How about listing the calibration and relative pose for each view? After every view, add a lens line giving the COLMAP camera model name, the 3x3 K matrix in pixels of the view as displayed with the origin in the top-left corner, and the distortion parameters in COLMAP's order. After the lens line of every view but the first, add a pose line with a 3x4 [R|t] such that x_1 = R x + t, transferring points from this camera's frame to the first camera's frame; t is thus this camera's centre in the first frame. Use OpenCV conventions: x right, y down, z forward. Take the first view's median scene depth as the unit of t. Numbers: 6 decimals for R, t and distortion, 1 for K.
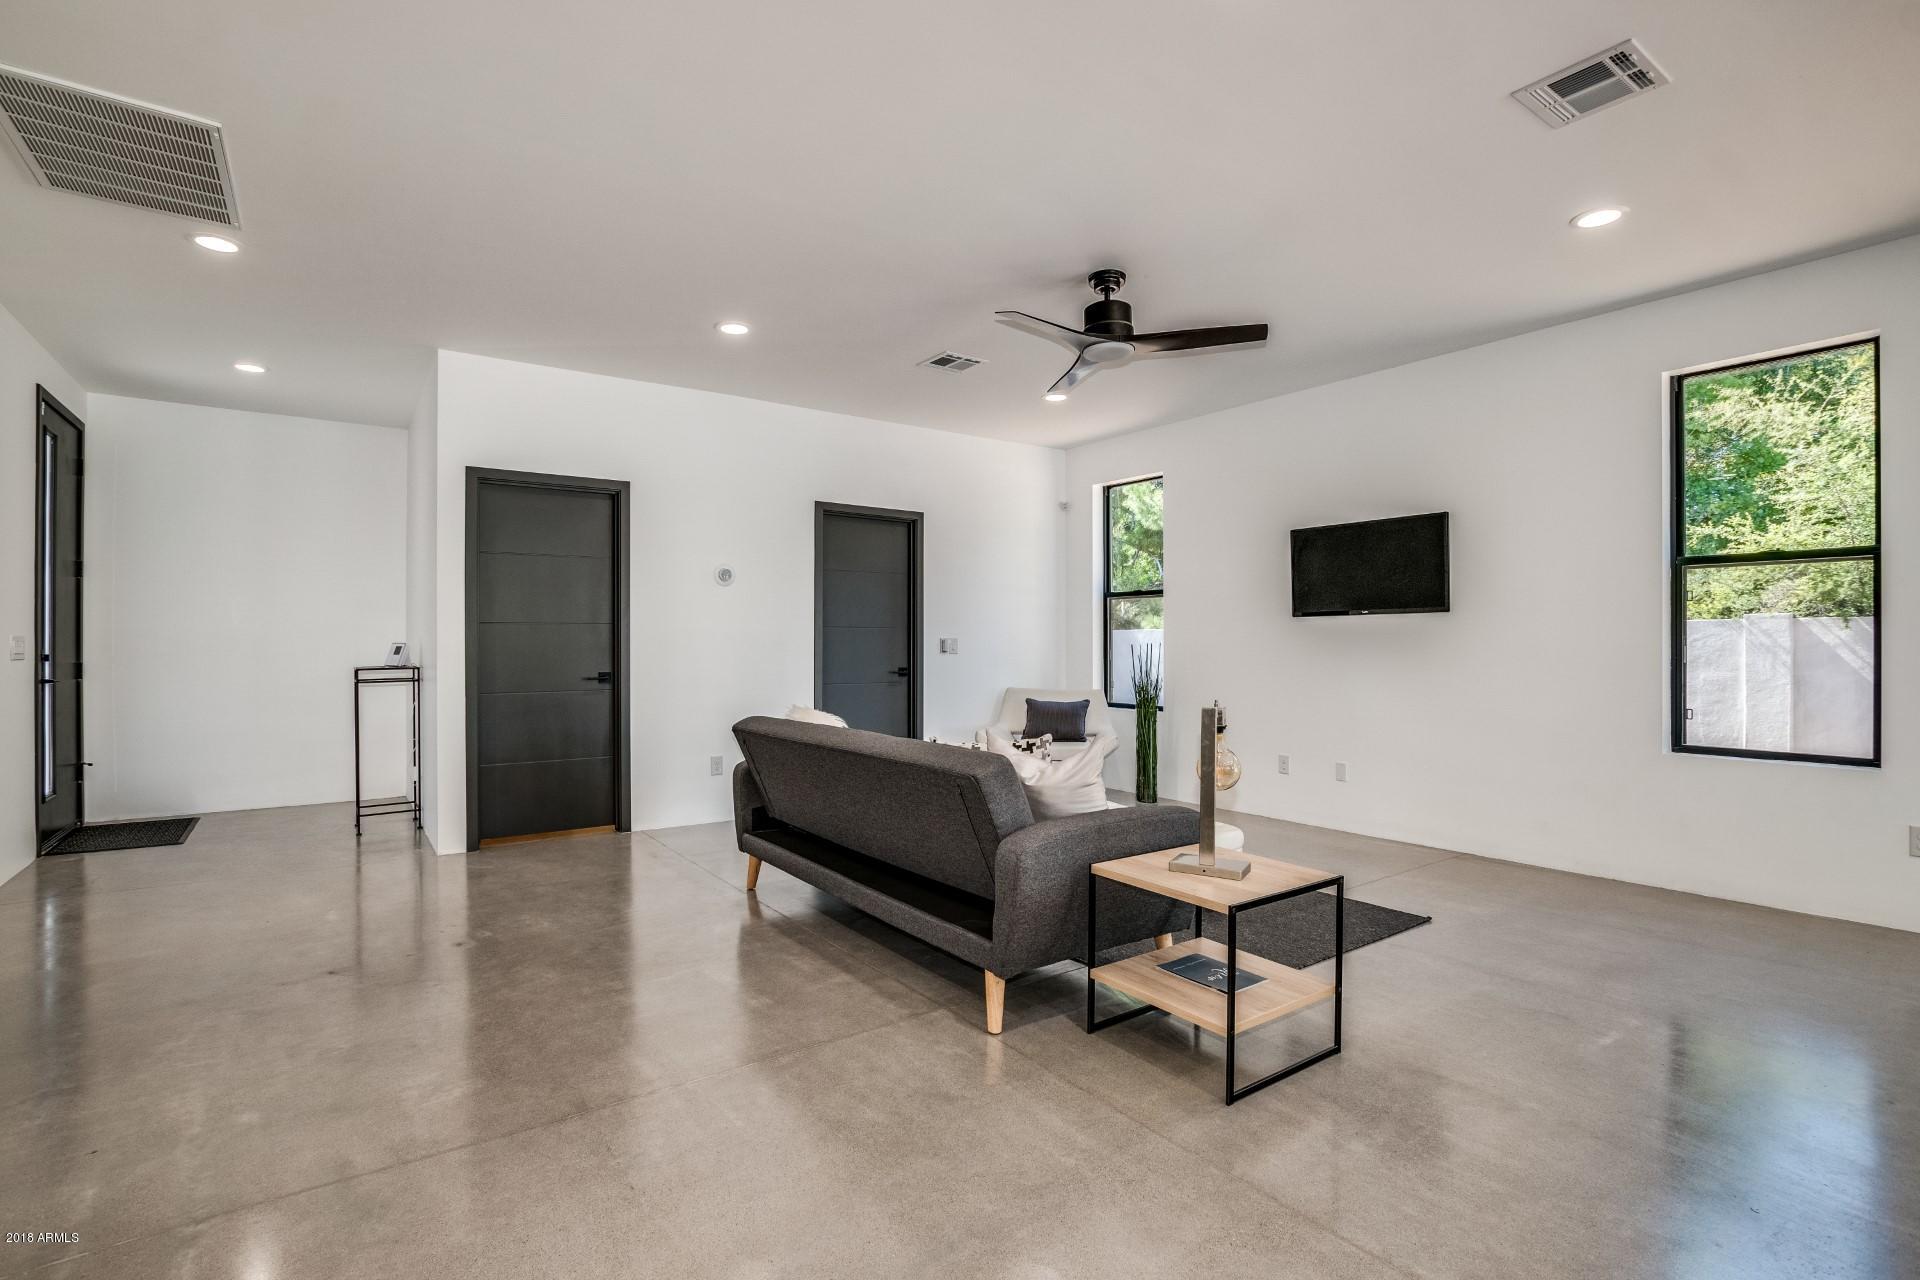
lens RADIAL K [[895.6, 0, 951.6], [0, 895.6, 638.1], [0, 0, 1]] dist [-0.006062, -0.002023]
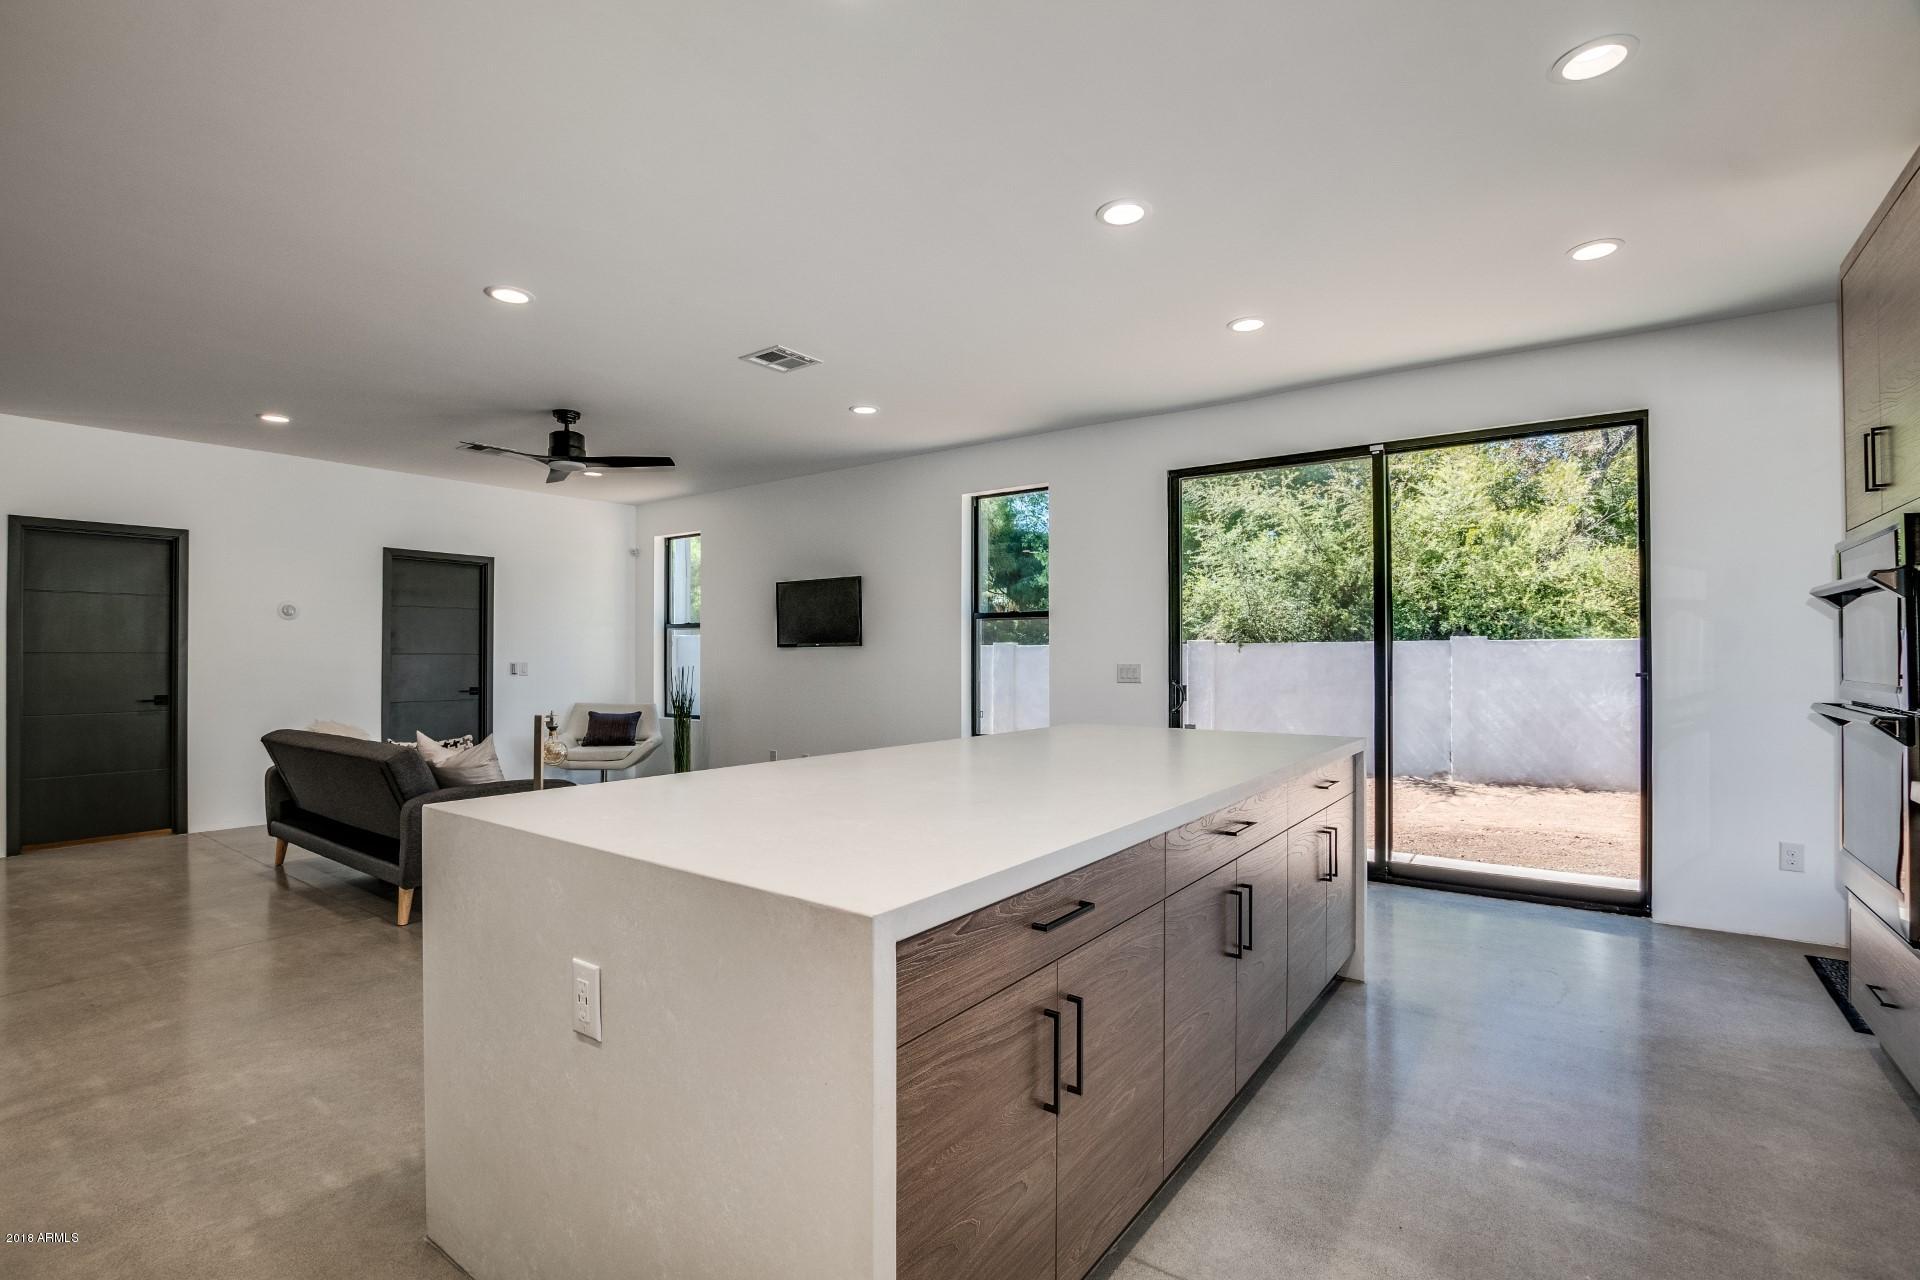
lens RADIAL K [[895.6, 0, 953.7], [0, 895.6, 643.5], [0, 0, 1]] dist [-0.006062, -0.002023]
pose [[0.957178, 0.002808, 0.289486, 0.277410], [-0.001169, 0.999982, -0.005835, -0.024839], [-0.289498, 0.005246, 0.957164, -0.421123]]
